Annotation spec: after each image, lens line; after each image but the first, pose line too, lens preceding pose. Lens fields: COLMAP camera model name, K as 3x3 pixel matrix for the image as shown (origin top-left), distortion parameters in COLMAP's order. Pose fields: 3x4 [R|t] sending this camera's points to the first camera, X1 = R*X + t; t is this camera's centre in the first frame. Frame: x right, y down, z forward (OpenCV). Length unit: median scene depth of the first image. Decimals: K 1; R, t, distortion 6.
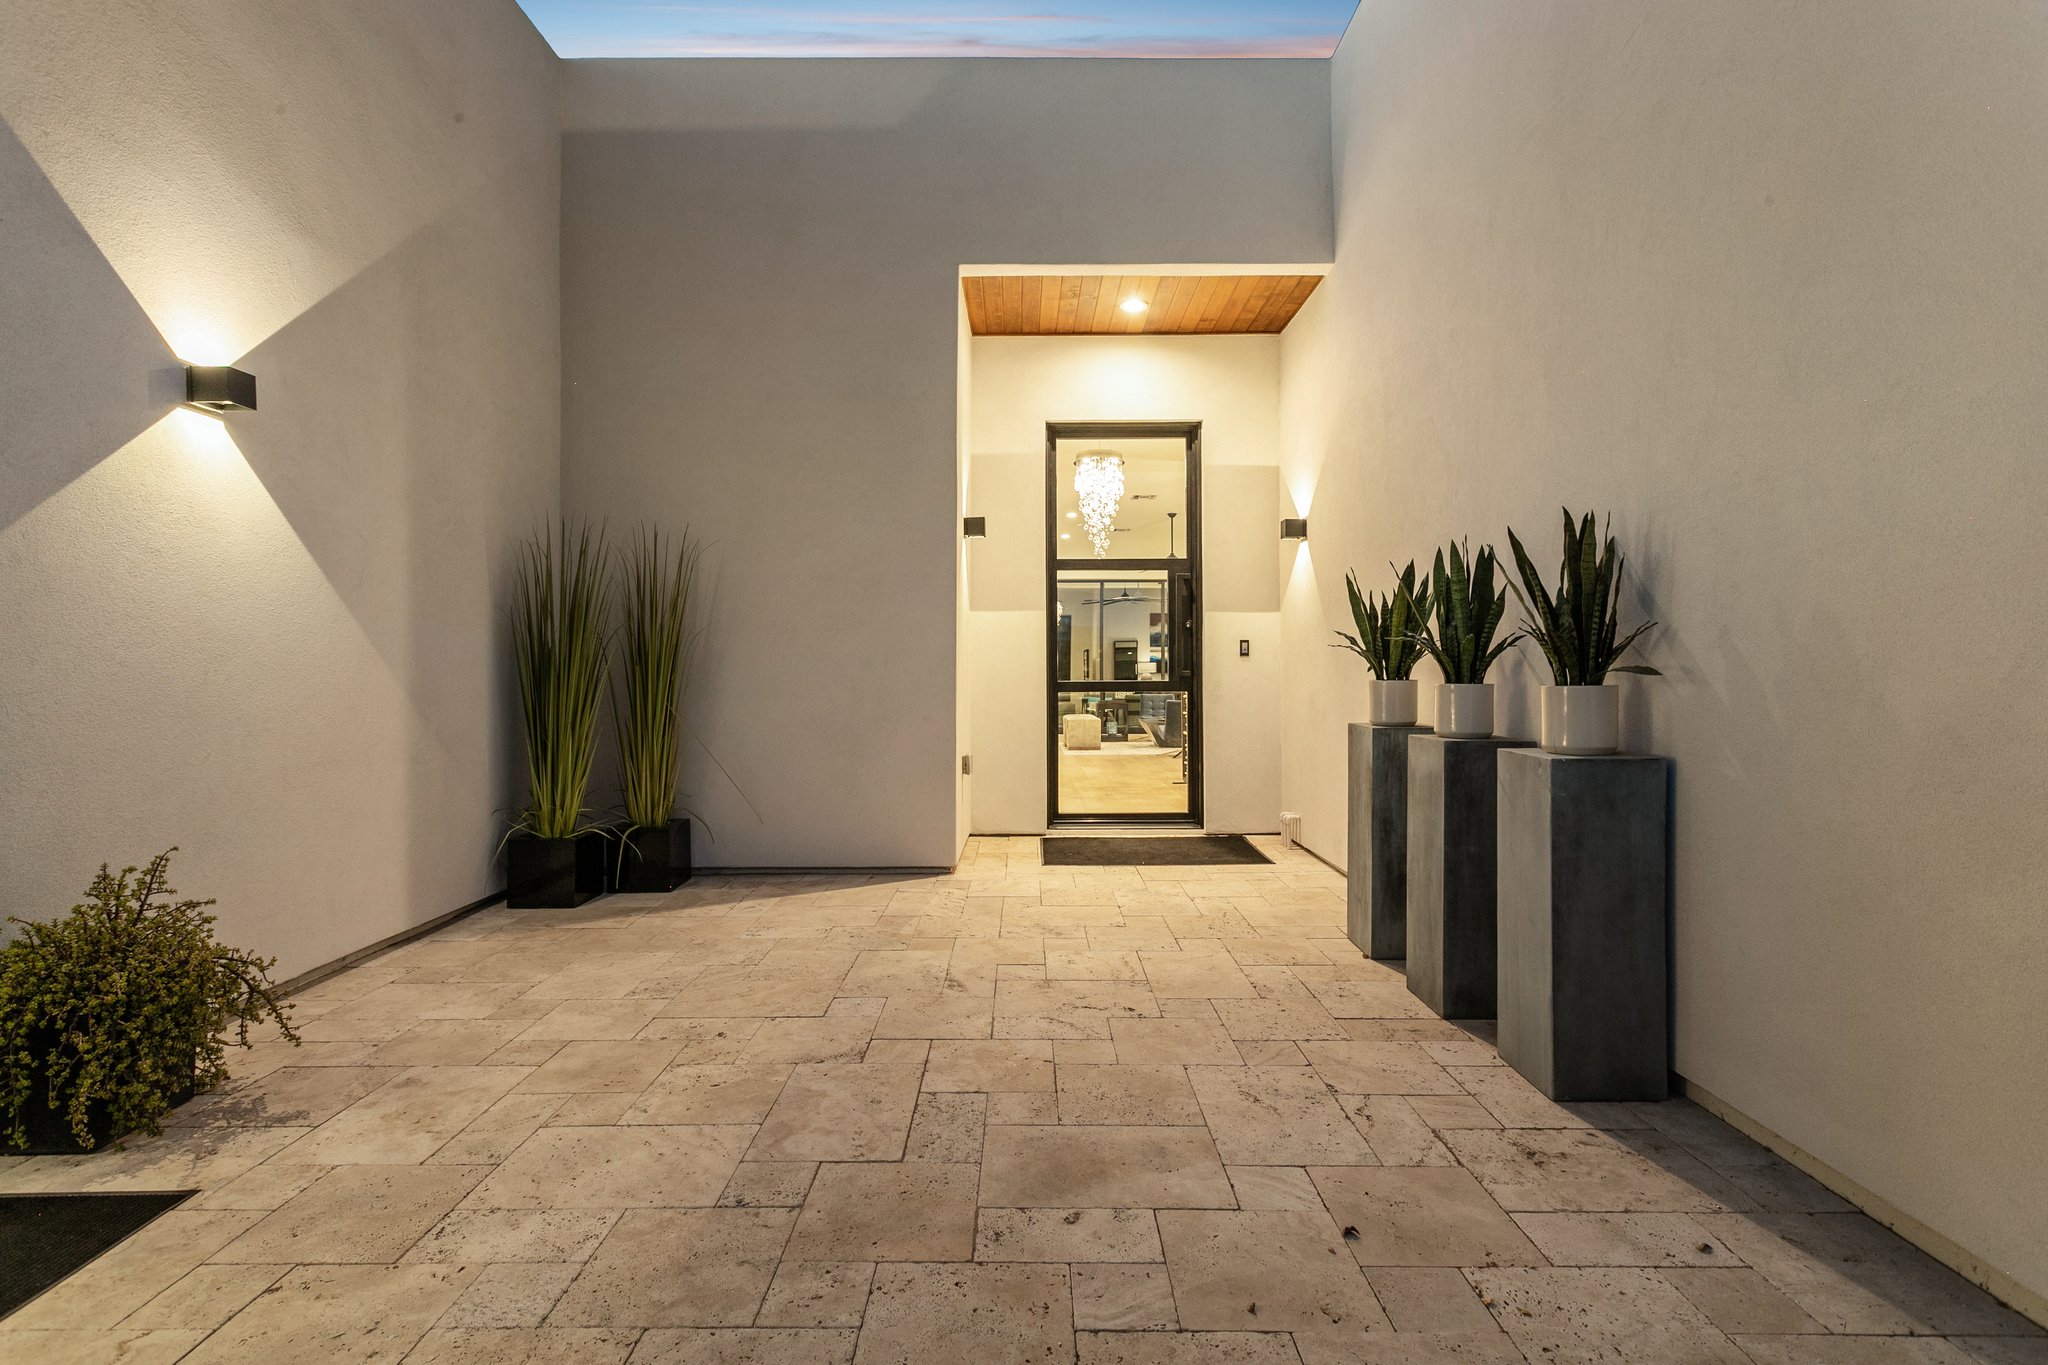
lens RADIAL K [[958.8, 0, 1029.7], [0, 958.8, 681.4], [0, 0, 1]] dist [-0.000945, 0.003014]
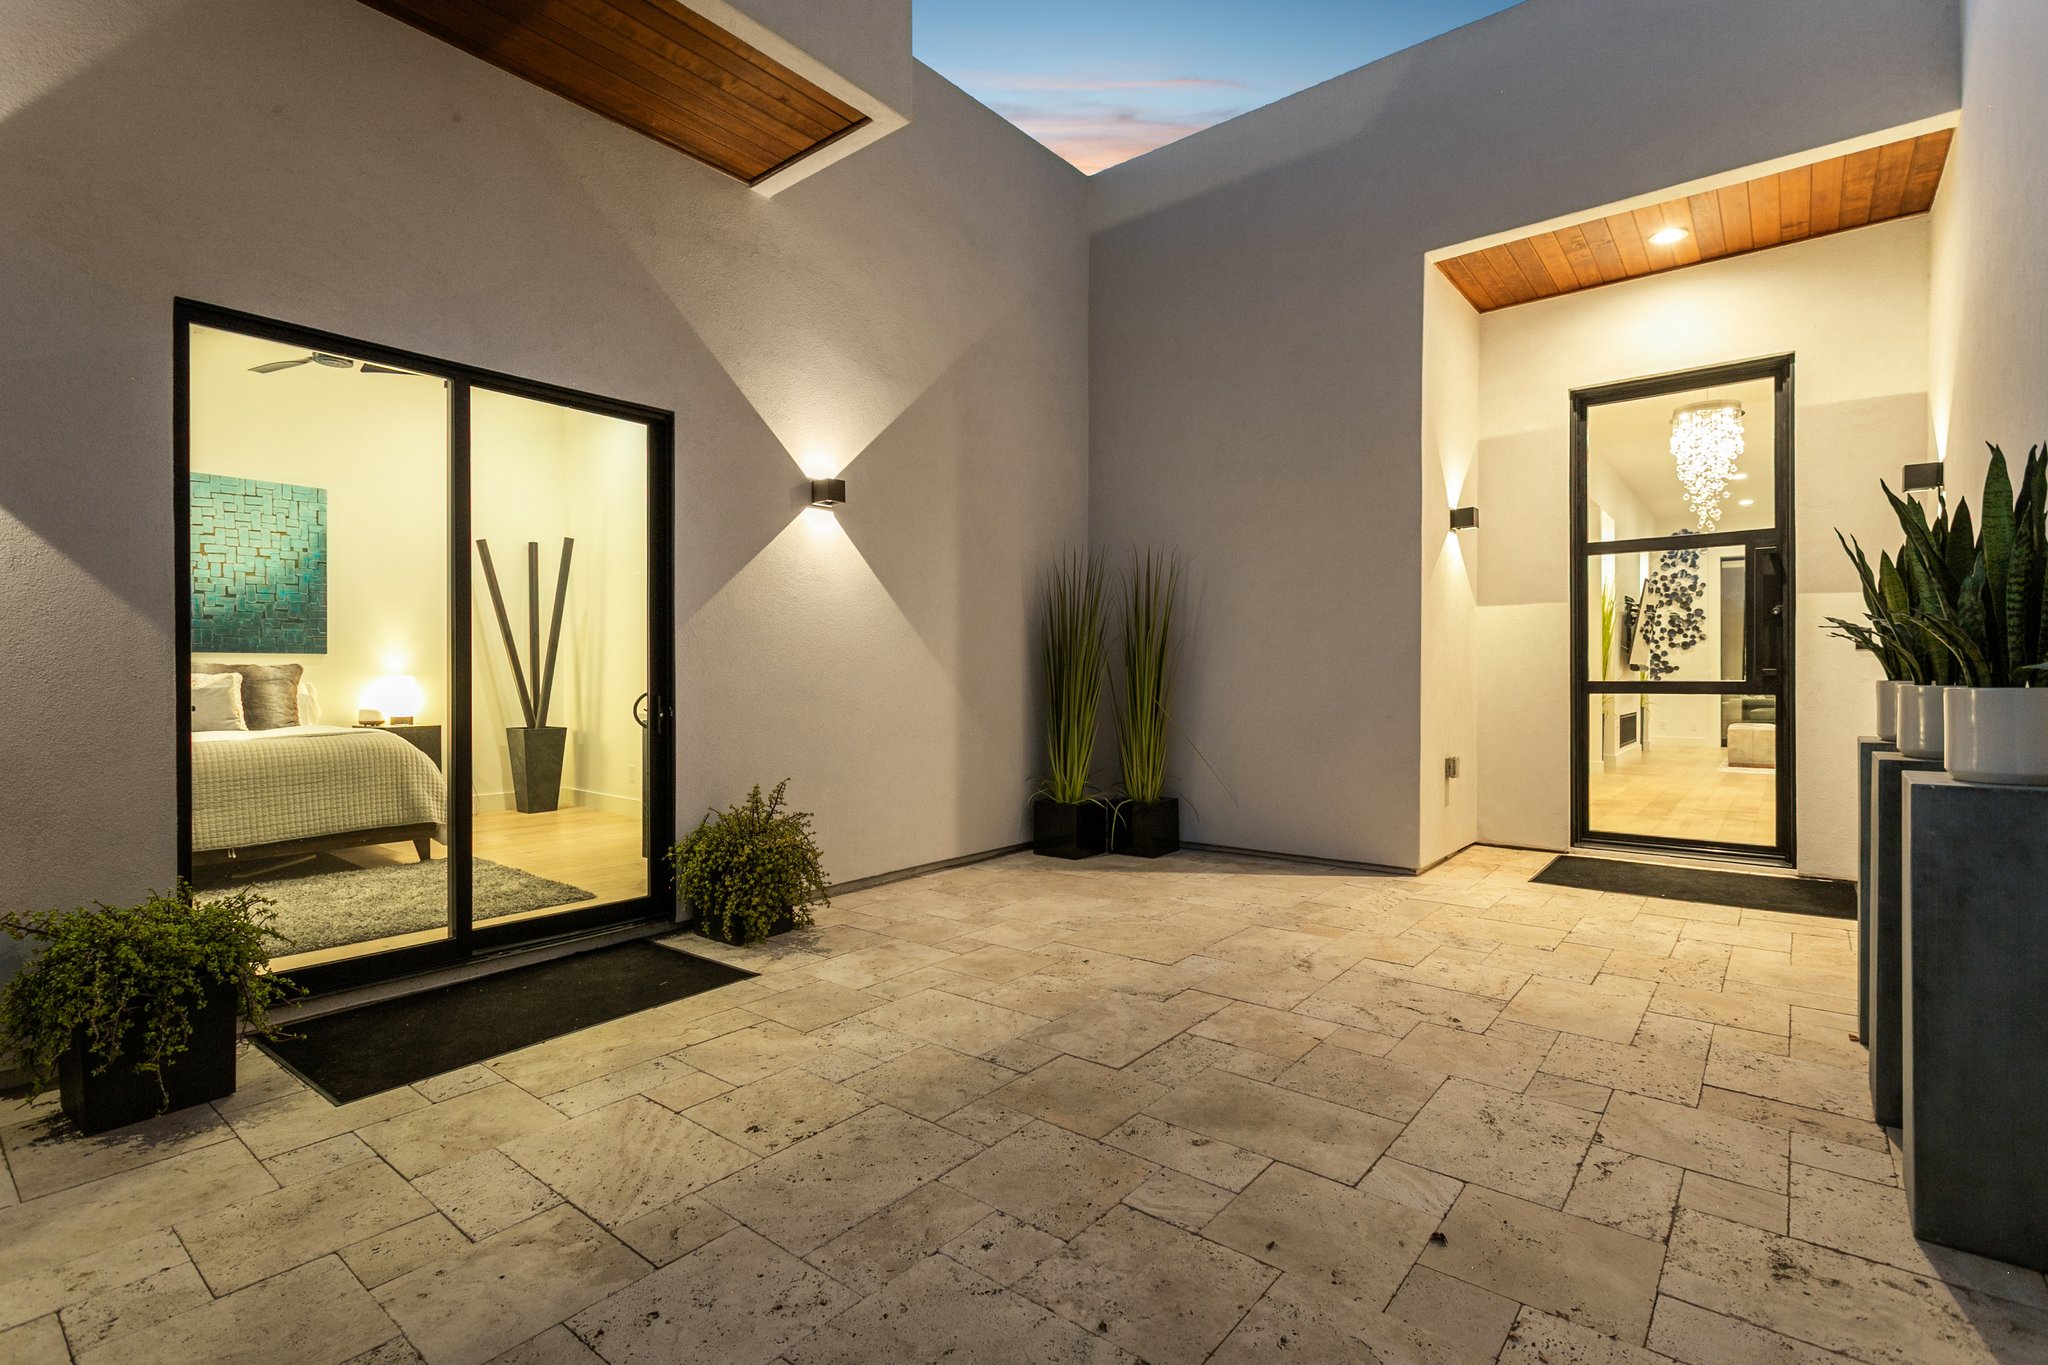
lens RADIAL K [[958.8, 0, 1031.8], [0, 958.8, 683.4], [0, 0, 1]] dist [-0.000945, 0.003014]
pose [[0.780301, 0.006220, -0.625373, 0.374075], [-0.004489, 0.999980, 0.004344, 0.000863], [0.625388, -0.000582, 0.780314, -0.019070]]
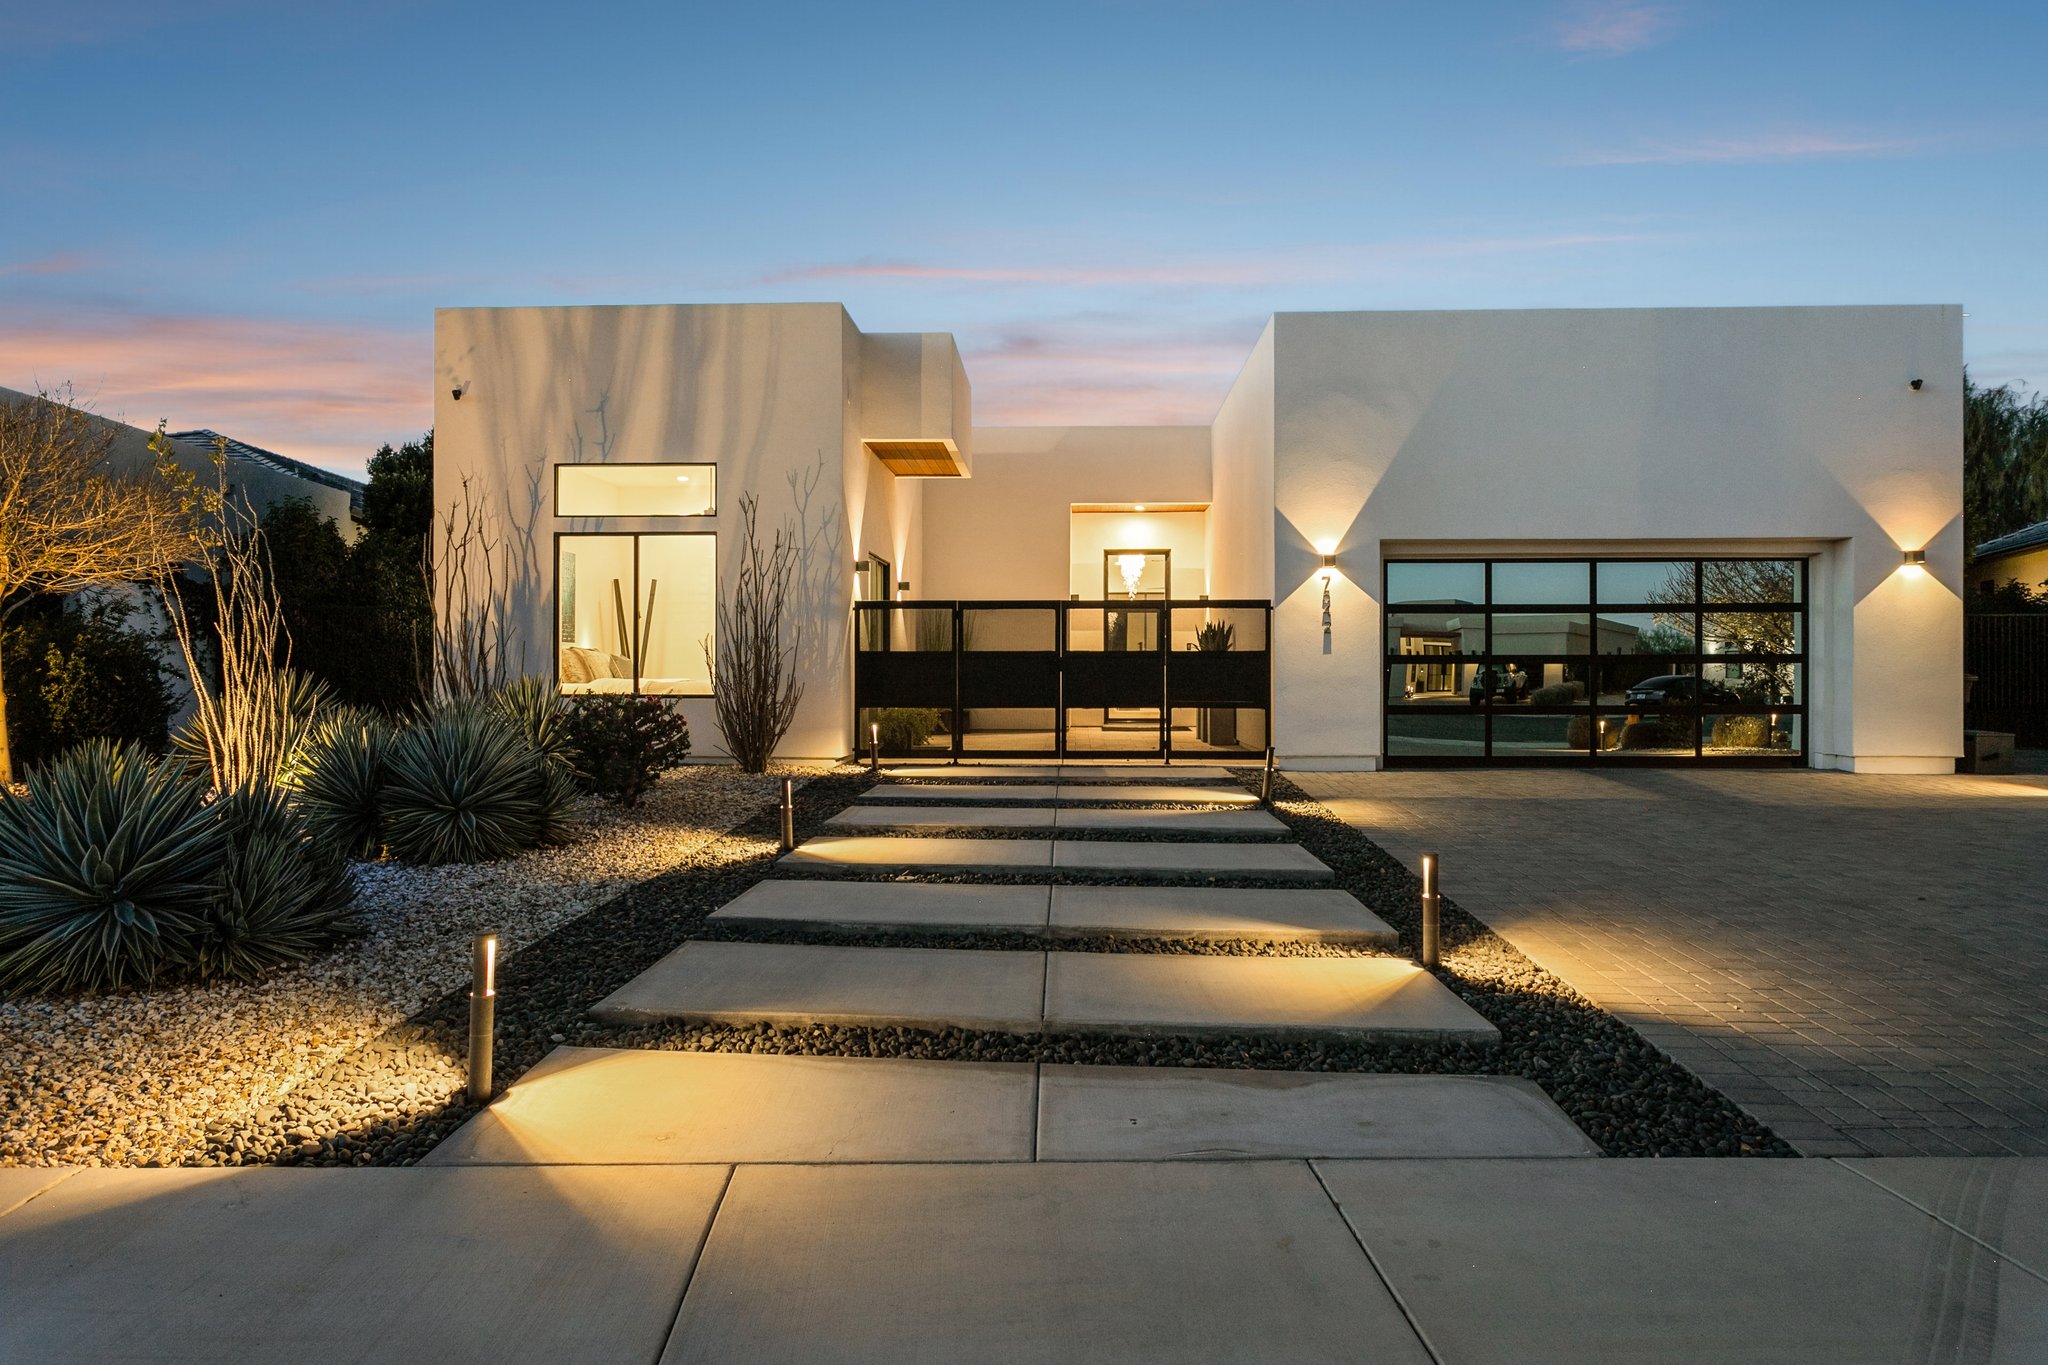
lens RADIAL K [[1276.3, 0, 1029.4], [0, 1276.3, 671.5], [0, 0, 1]] dist [0.045408, 0.001416]
pose [[0.999097, 0.004661, -0.042239, -0.061001], [-0.004783, 0.999985, -0.002801, 0.070350], [0.042225, 0.003001, 0.999104, -4.227130]]
